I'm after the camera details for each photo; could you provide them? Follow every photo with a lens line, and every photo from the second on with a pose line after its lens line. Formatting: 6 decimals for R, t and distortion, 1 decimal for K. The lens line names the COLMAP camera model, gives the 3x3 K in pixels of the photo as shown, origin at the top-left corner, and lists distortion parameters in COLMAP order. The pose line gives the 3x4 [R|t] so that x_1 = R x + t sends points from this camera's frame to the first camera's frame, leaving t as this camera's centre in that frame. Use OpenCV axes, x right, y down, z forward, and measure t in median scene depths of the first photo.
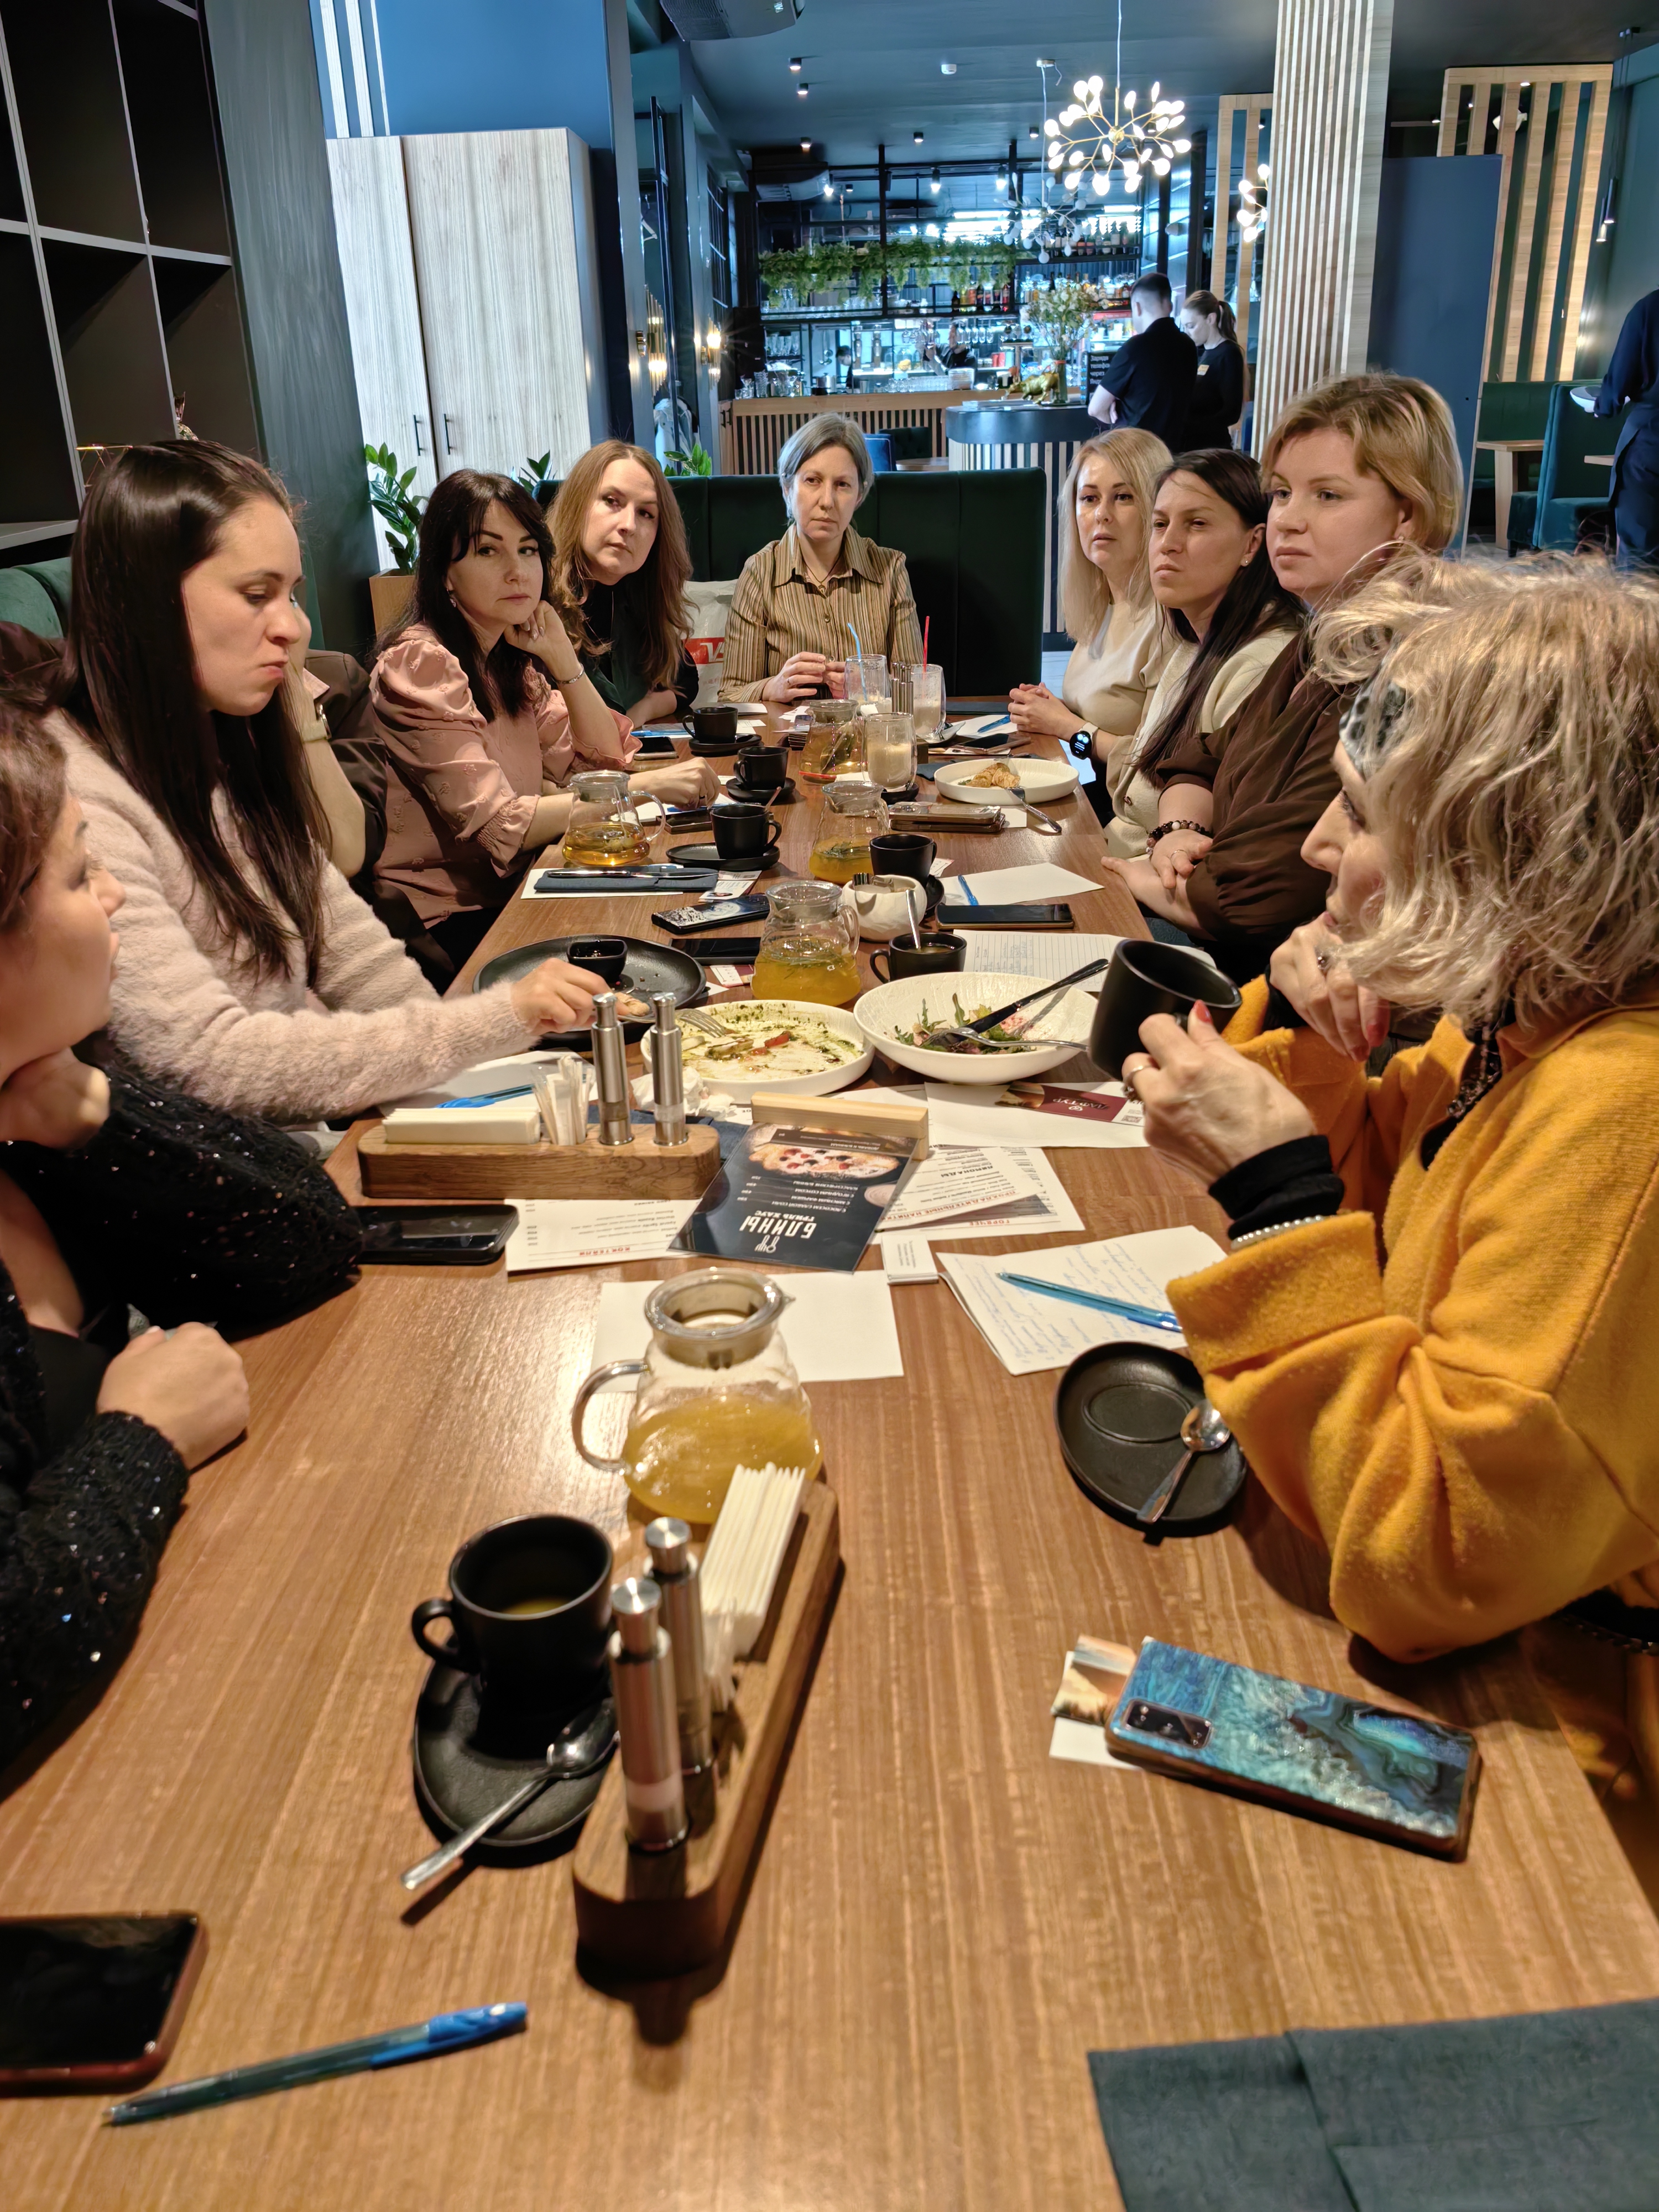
lens RADIAL K [[1720.3, 0, 810.5], [0, 1720.3, 1123.7], [0, 0, 1]] dist [0.064020, -0.094408]
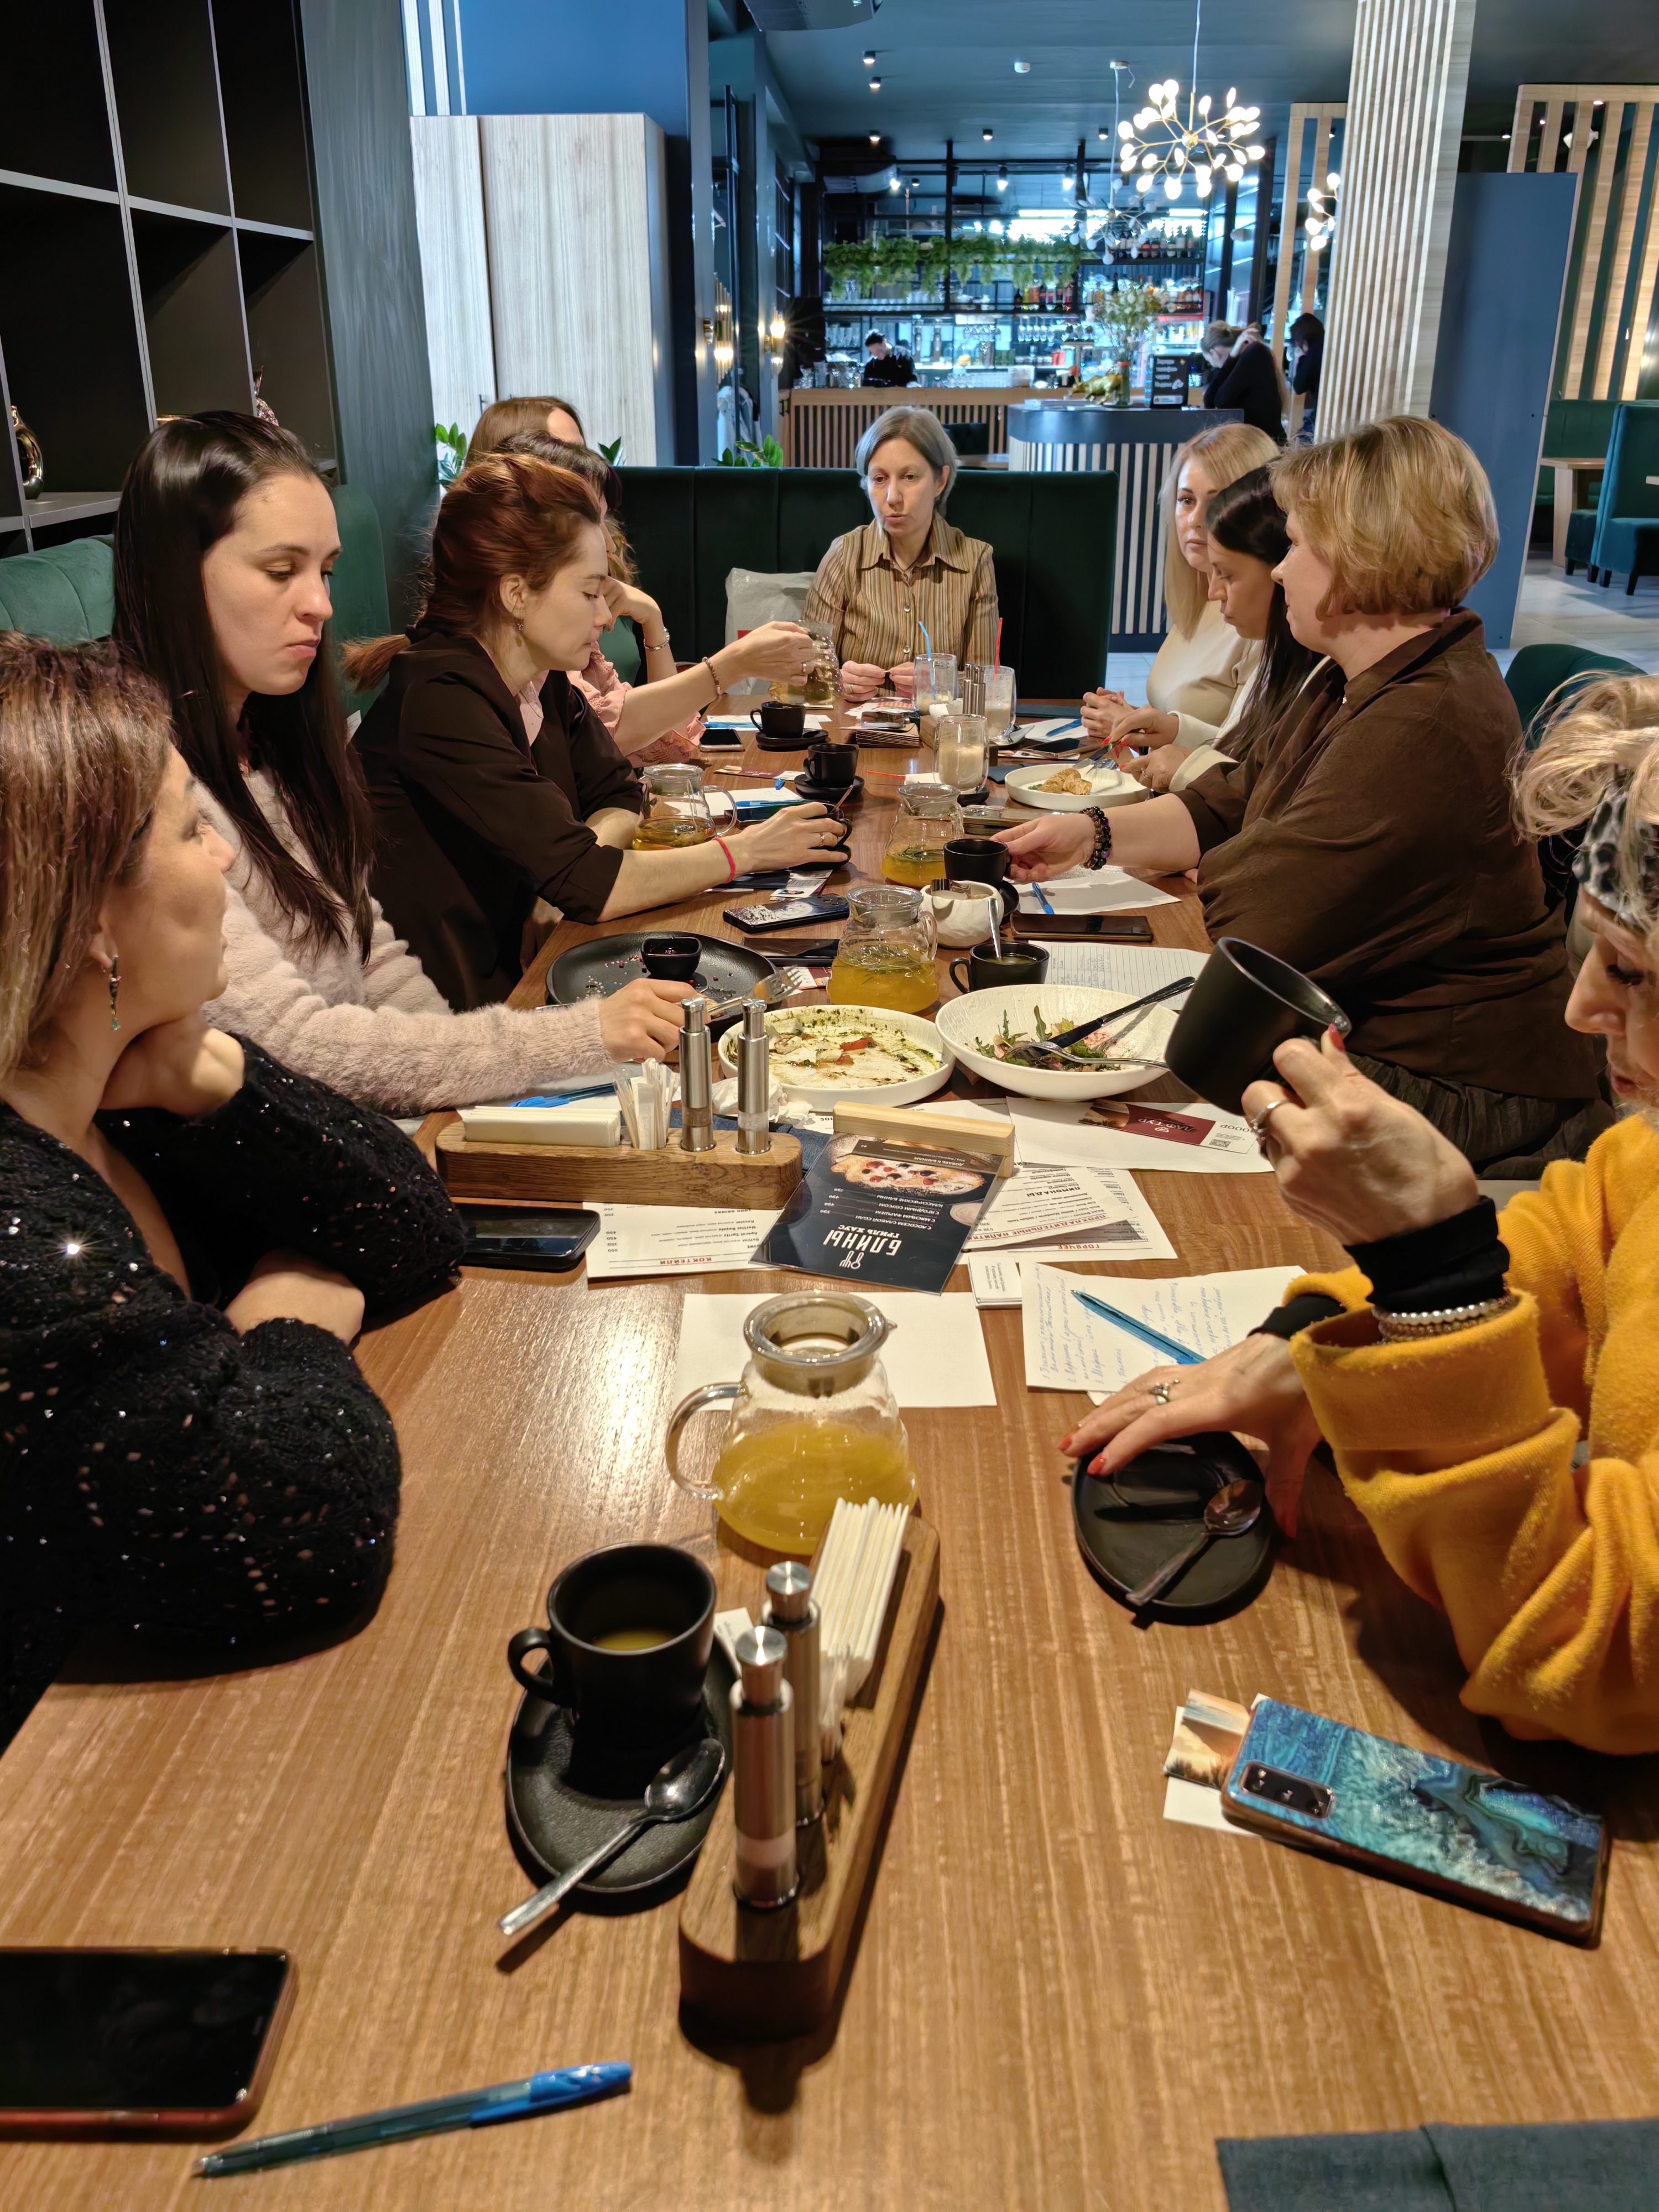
lens RADIAL K [[1721.6, 0, 829.5], [0, 1721.6, 1106.0], [0, 0, 1]] dist [0.059479, -0.091057]
pose [[0.999289, 0.037437, -0.004482, -0.028205], [-0.037455, 0.999291, -0.003902, -0.010324], [0.004333, 0.004067, 0.999982, 0.014042]]
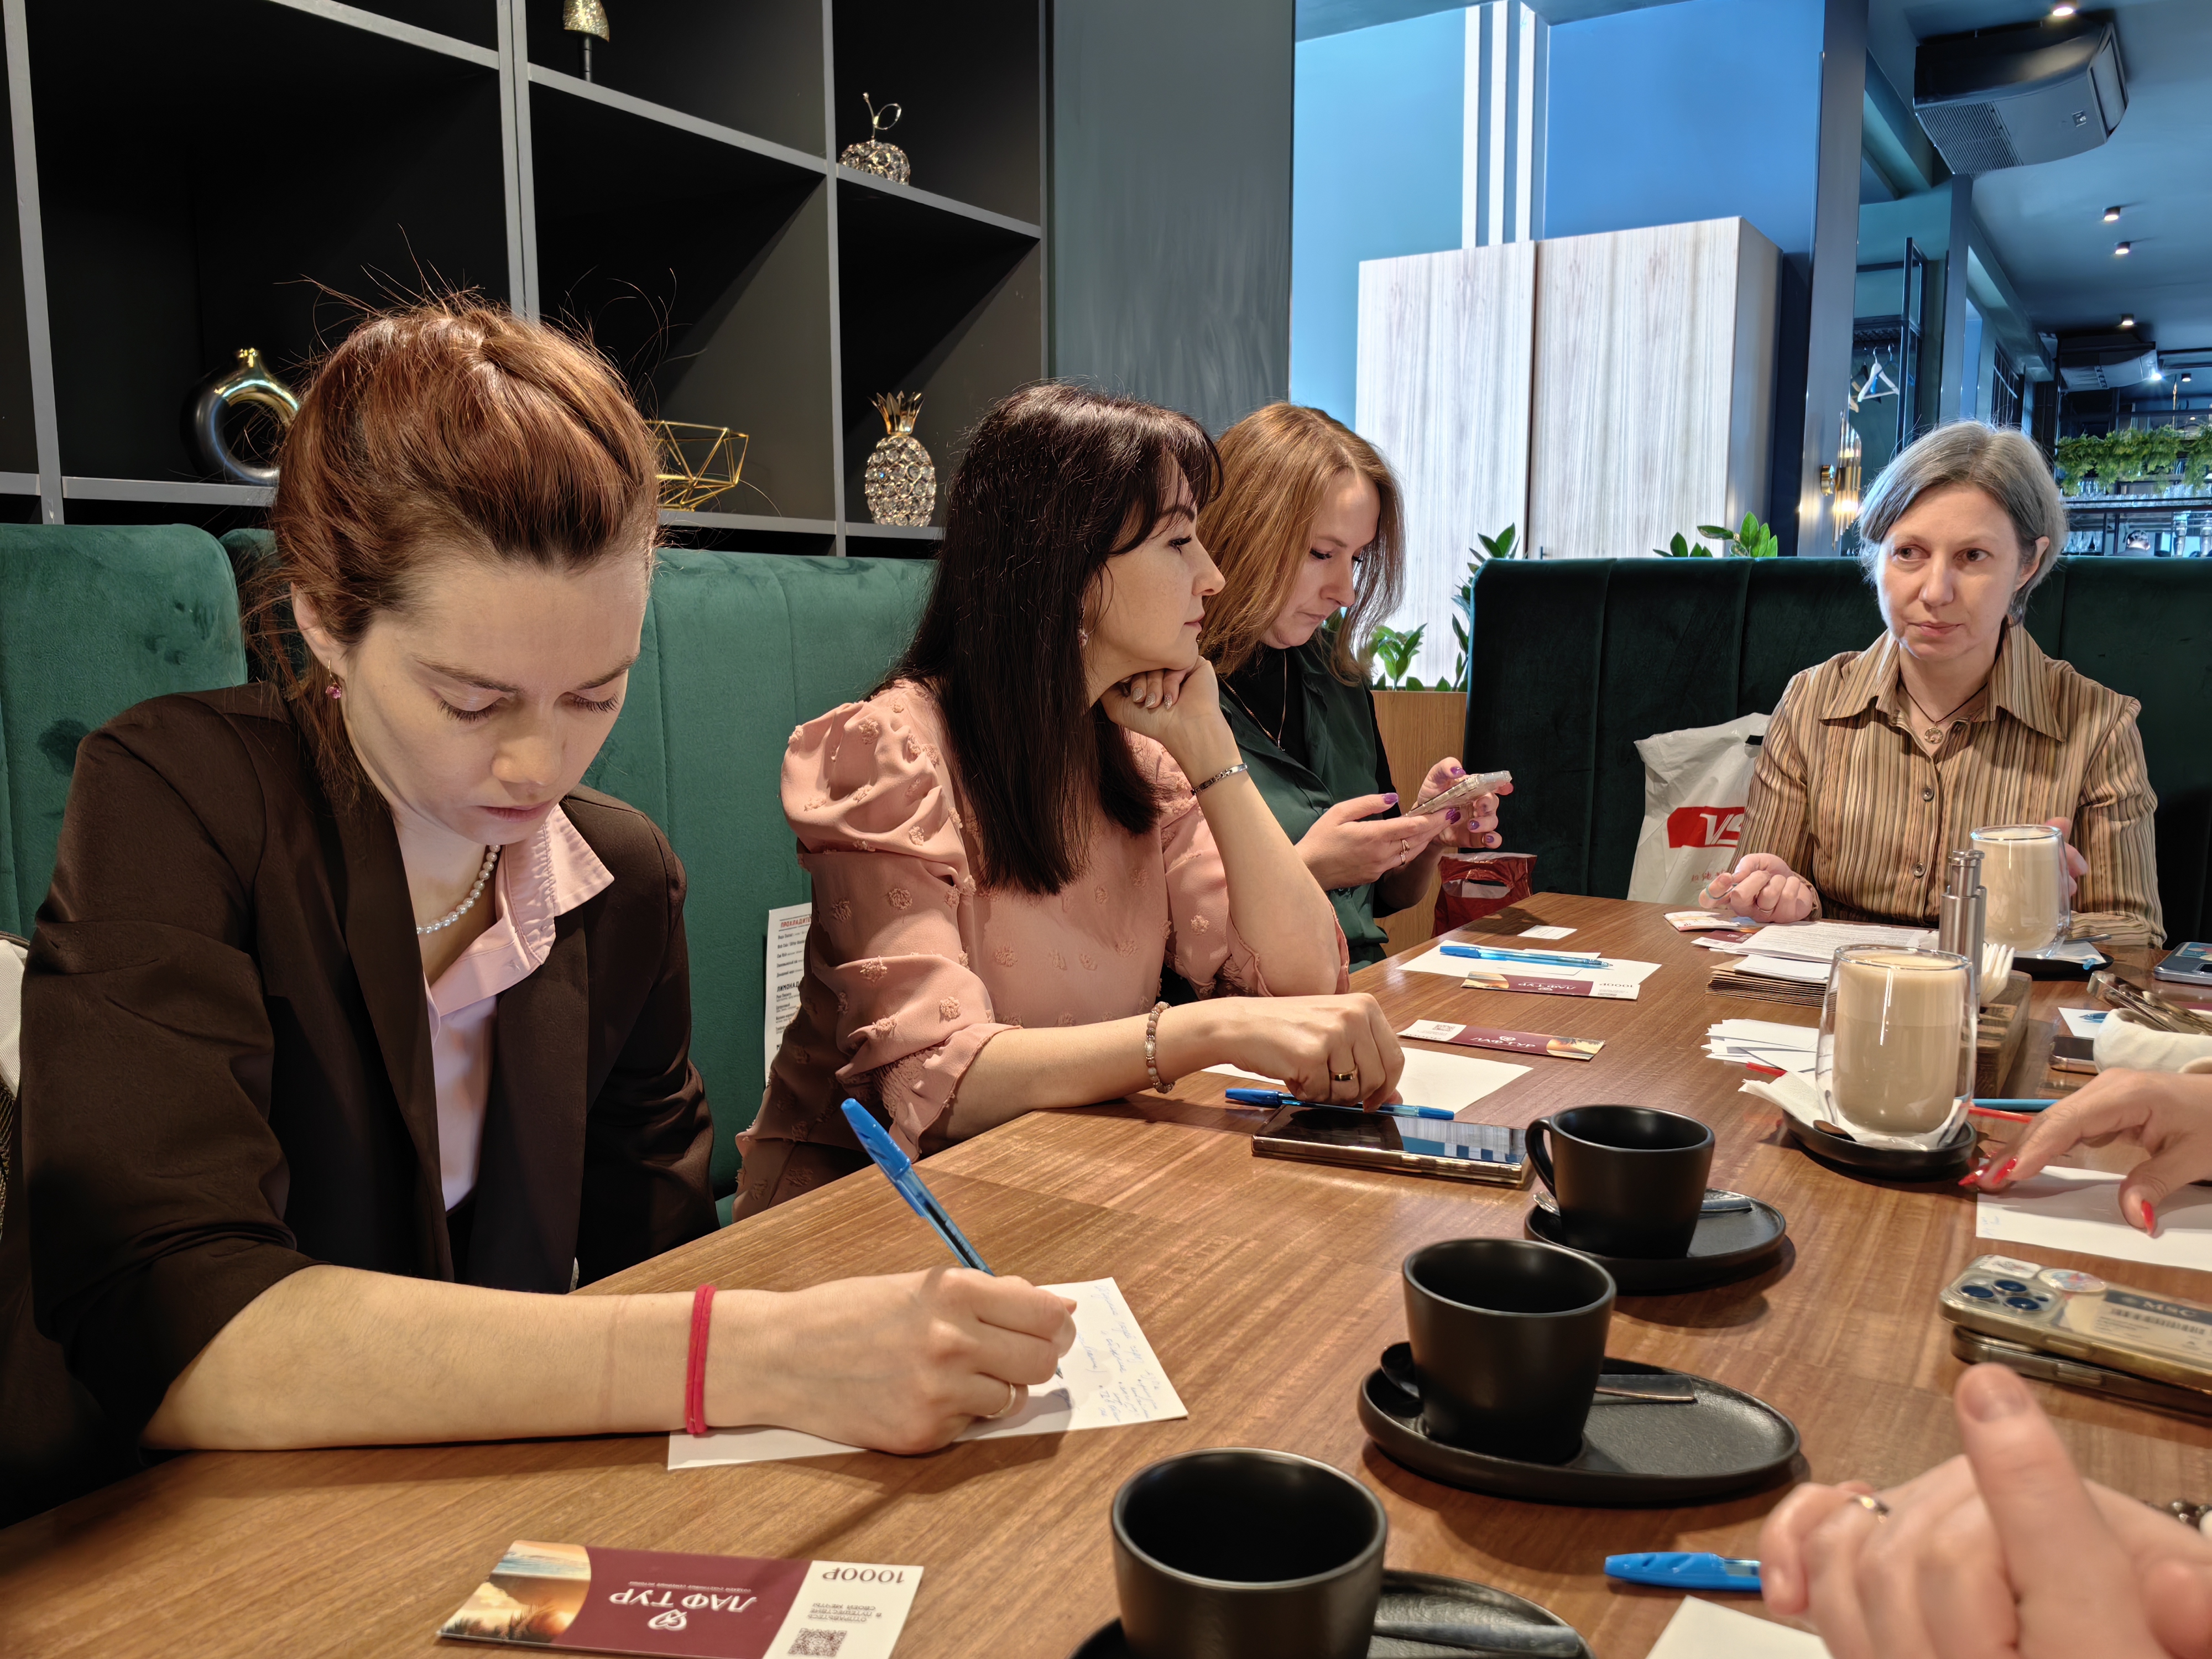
lens RADIAL K [[1720.3, 0, 1103.4], [0, 1720.3, 835.6], [0, 0, 1]] dist [0.064020, -0.094408]
pose [[0.860937, 0.103805, -0.498008, 0.132467], [-0.230022, 0.952603, -0.199091, -0.238709], [0.453738, 0.285957, 0.844009, 0.922816]]
